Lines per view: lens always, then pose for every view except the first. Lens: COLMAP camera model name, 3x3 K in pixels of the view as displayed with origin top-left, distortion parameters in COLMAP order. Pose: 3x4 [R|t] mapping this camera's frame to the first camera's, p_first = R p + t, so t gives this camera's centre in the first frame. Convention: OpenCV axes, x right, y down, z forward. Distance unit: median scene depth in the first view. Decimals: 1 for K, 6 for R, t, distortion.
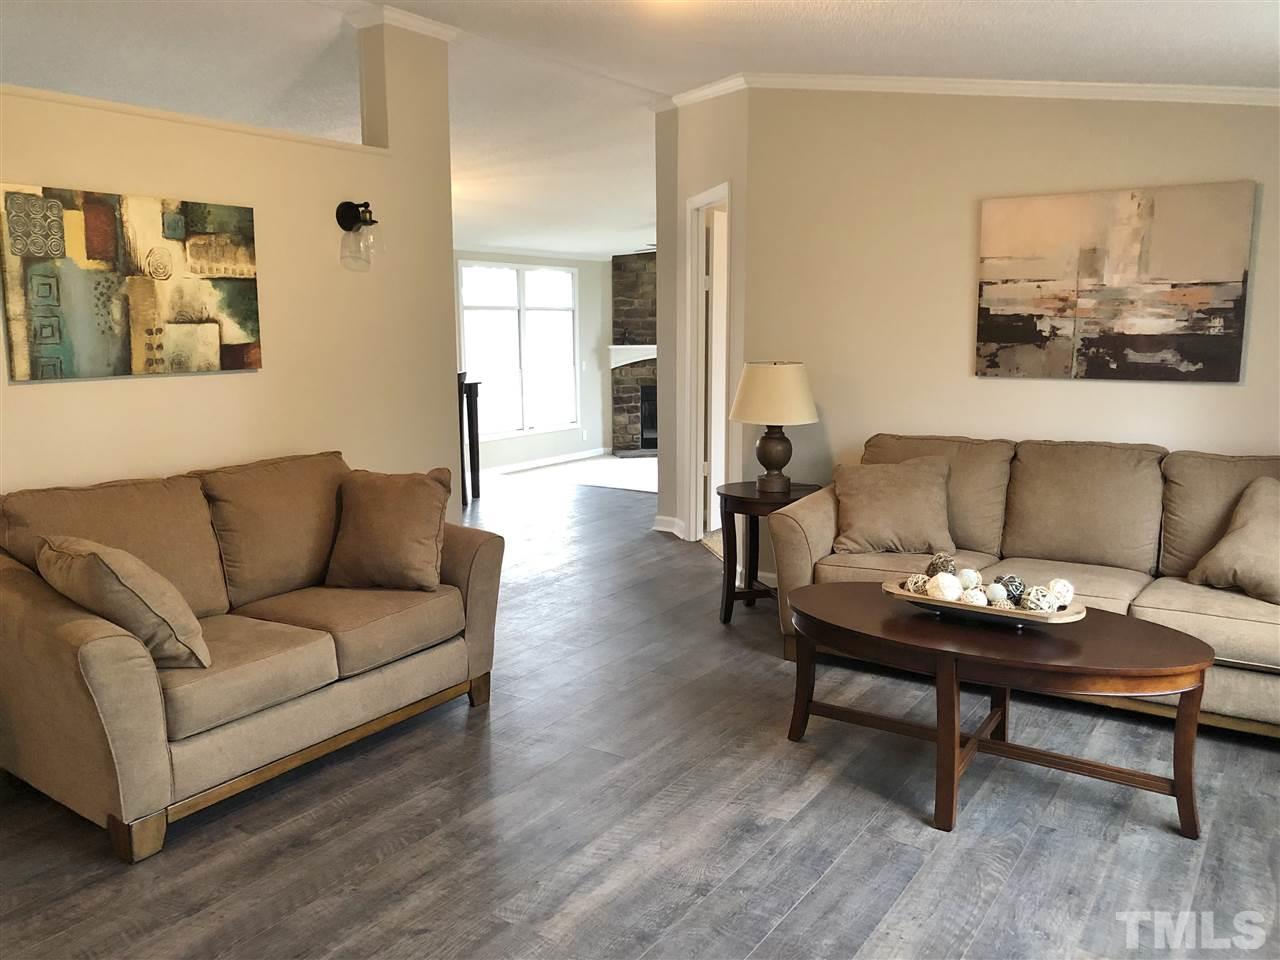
lens RADIAL K [[1043.1, 0, 640.0], [0, 1043.1, 480.0], [0, 0, 1]] dist [0.008185, 0.003491]
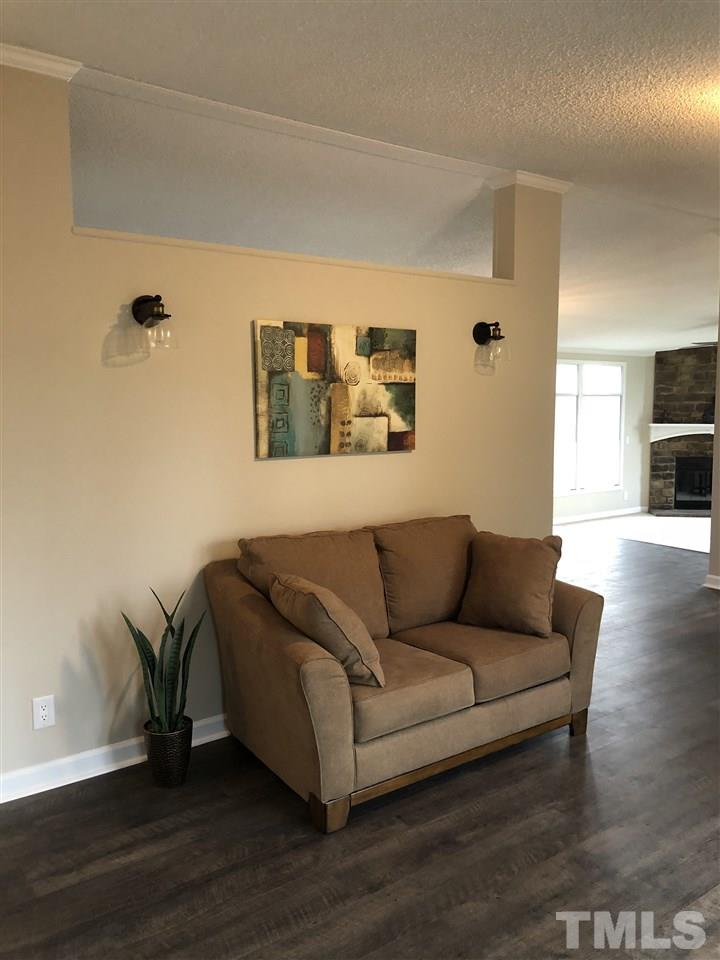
lens RADIAL K [[773.8, 0, 360.0], [0, 773.8, 480.0], [0, 0, 1]] dist [0.057768, -0.077626]
pose [[0.939888, 0.041875, -0.338905, -0.104226], [-0.056507, 0.997843, -0.033419, -0.035761], [0.336775, 0.050560, 0.940227, 0.059334]]
